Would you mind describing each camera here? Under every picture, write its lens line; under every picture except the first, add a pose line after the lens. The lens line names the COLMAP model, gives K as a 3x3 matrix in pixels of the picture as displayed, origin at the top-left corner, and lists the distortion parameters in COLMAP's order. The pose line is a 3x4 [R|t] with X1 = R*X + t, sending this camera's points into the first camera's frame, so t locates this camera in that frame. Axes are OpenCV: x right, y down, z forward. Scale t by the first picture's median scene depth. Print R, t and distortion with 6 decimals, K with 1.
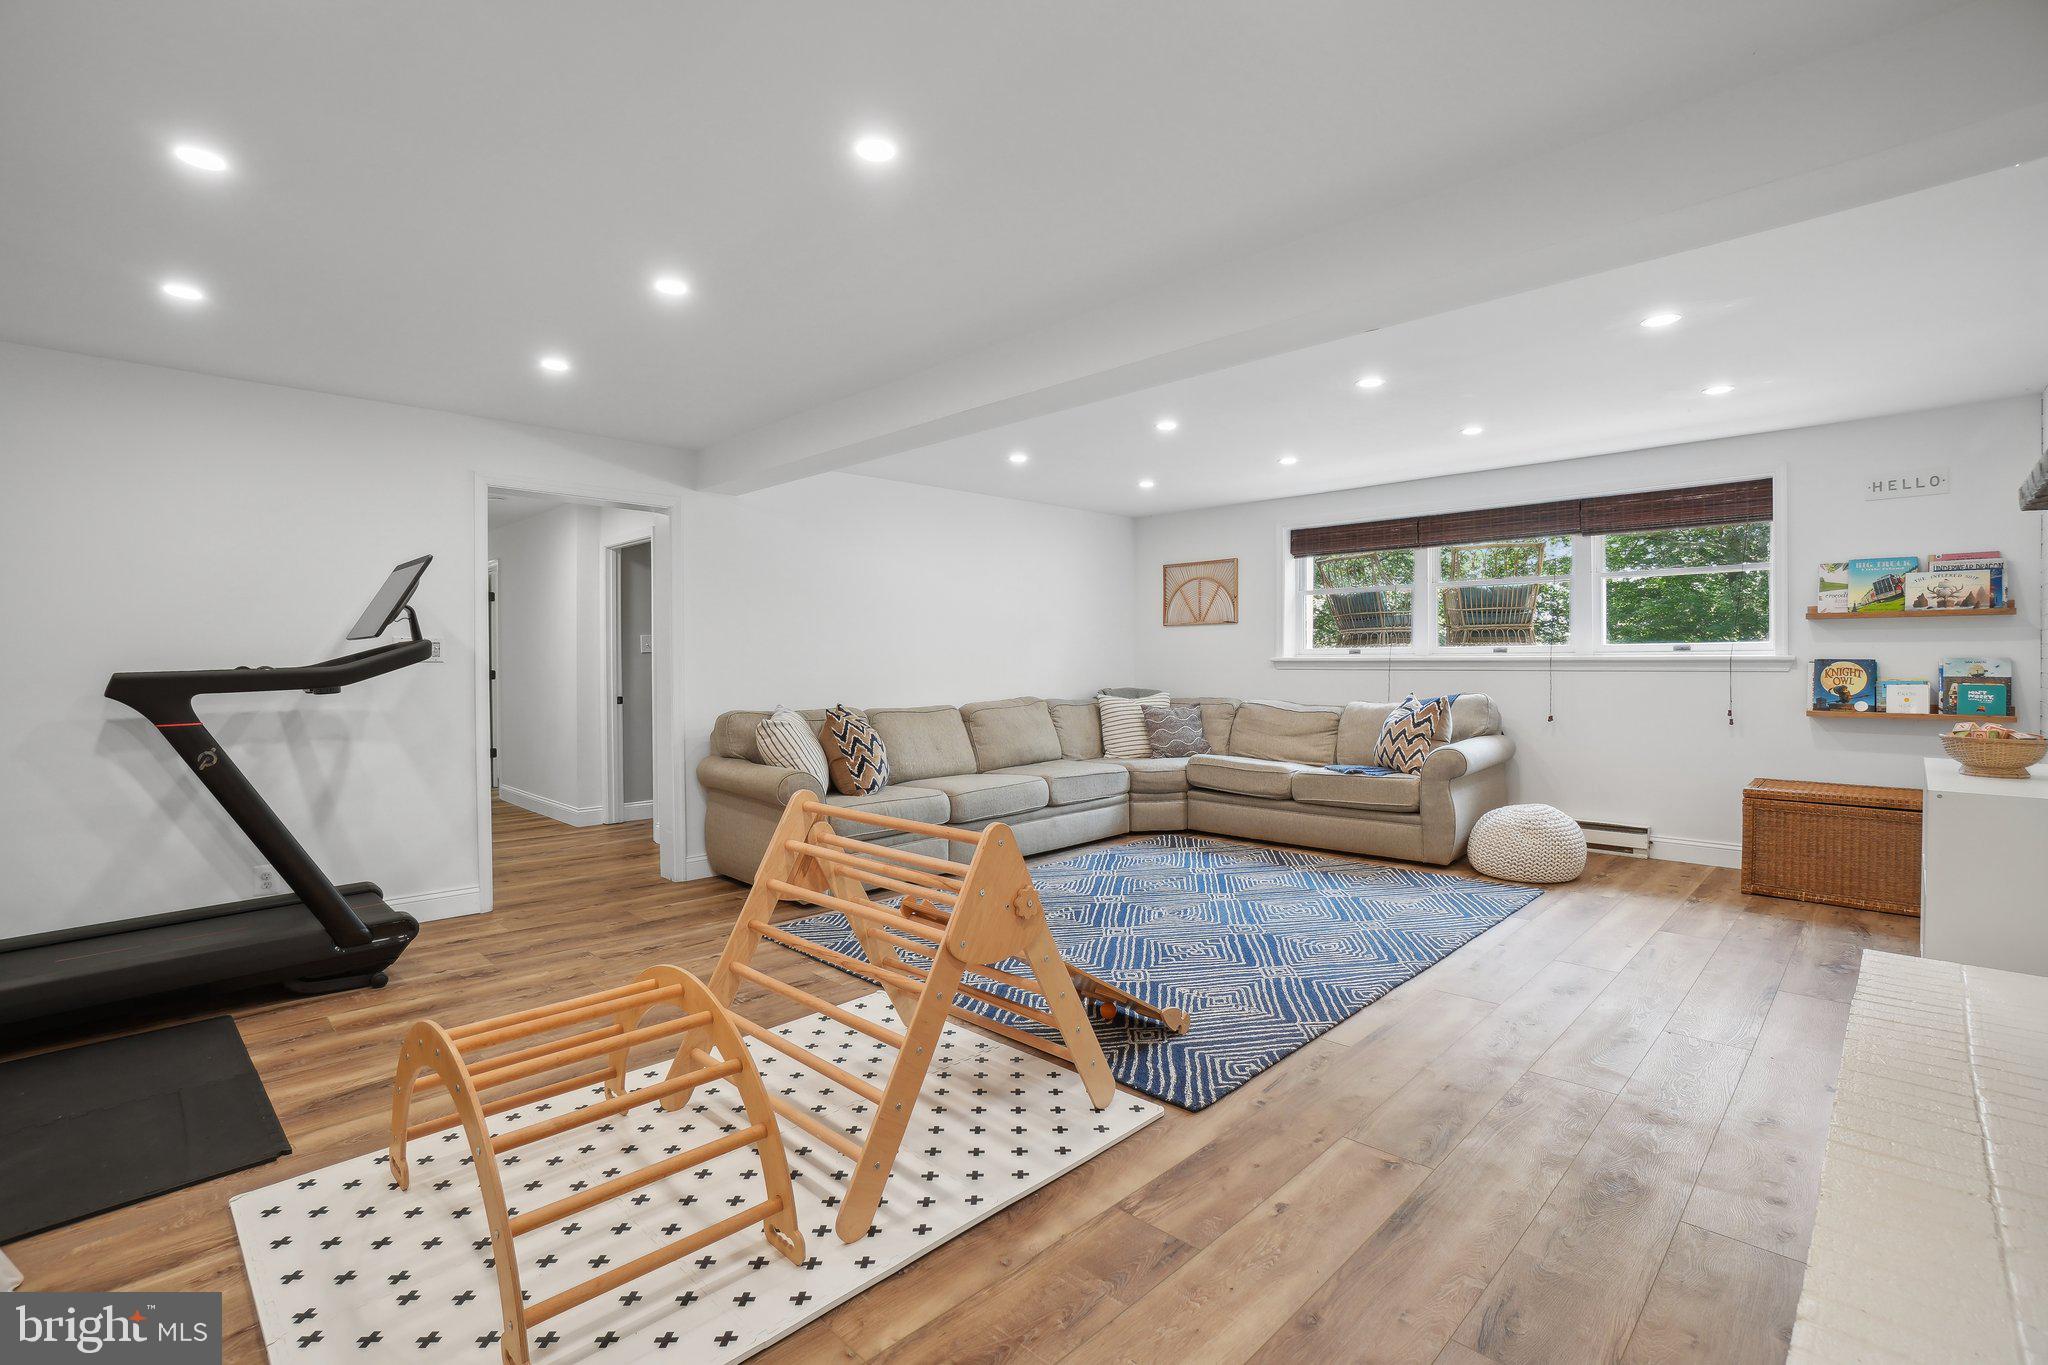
lens RADIAL K [[954.6, 0, 1017.6], [0, 954.6, 690.8], [0, 0, 1]] dist [-0.028995, 0.000898]
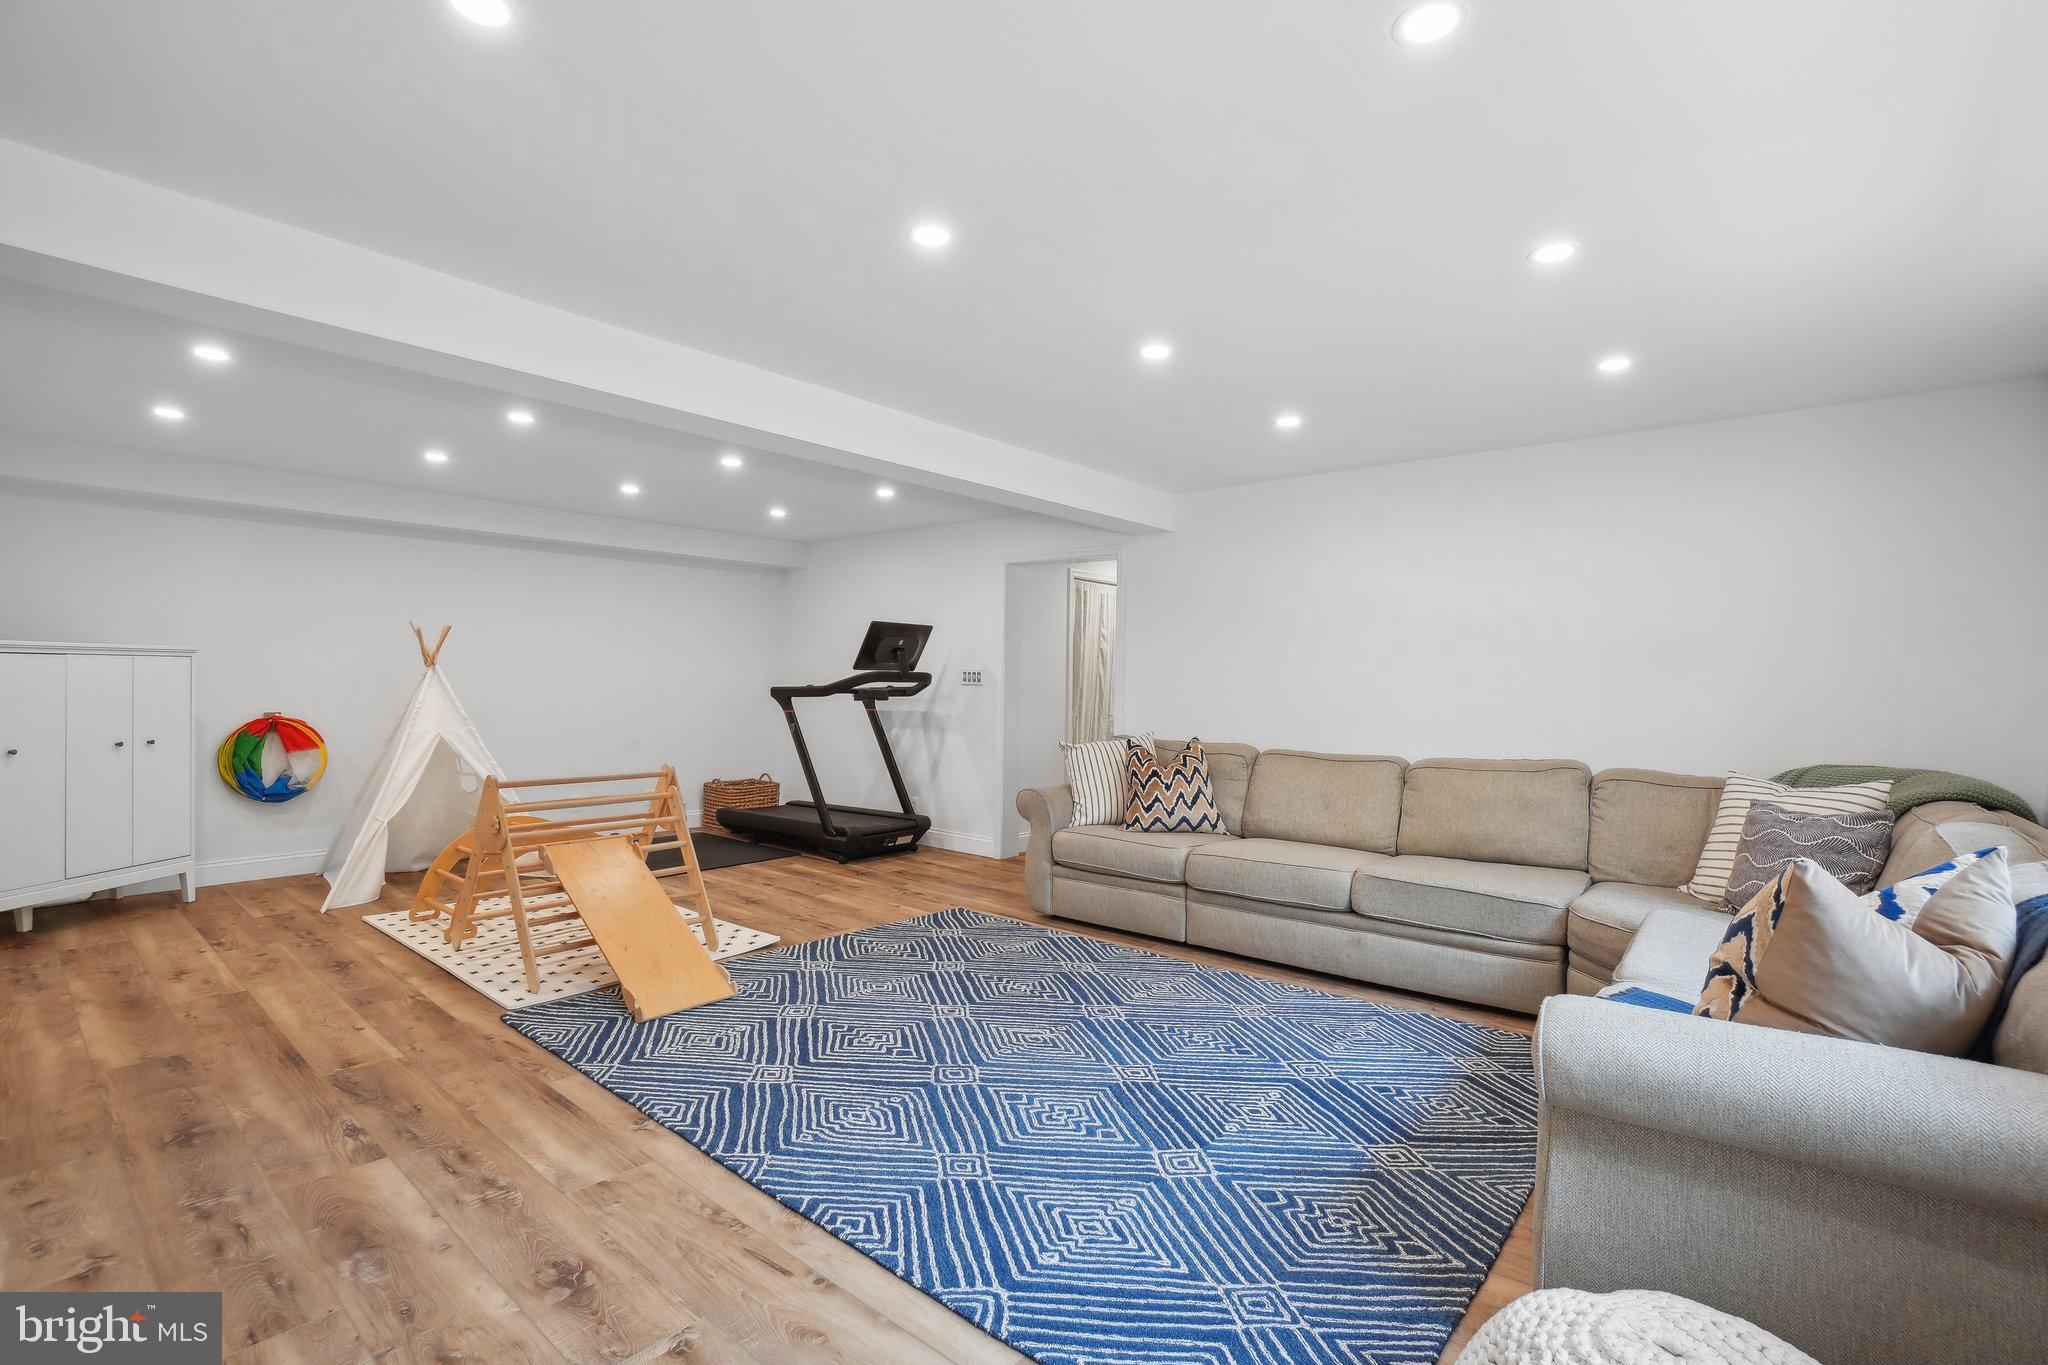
lens RADIAL K [[935.6, 0, 1015.5], [0, 935.6, 670.0], [0, 0, 1]] dist [-0.034816, 0.000420]
pose [[0.055833, -0.006451, -0.998419, 1.008250], [-0.050175, 0.998698, -0.009259, -0.048475], [0.997179, 0.050613, 0.055437, 1.070696]]
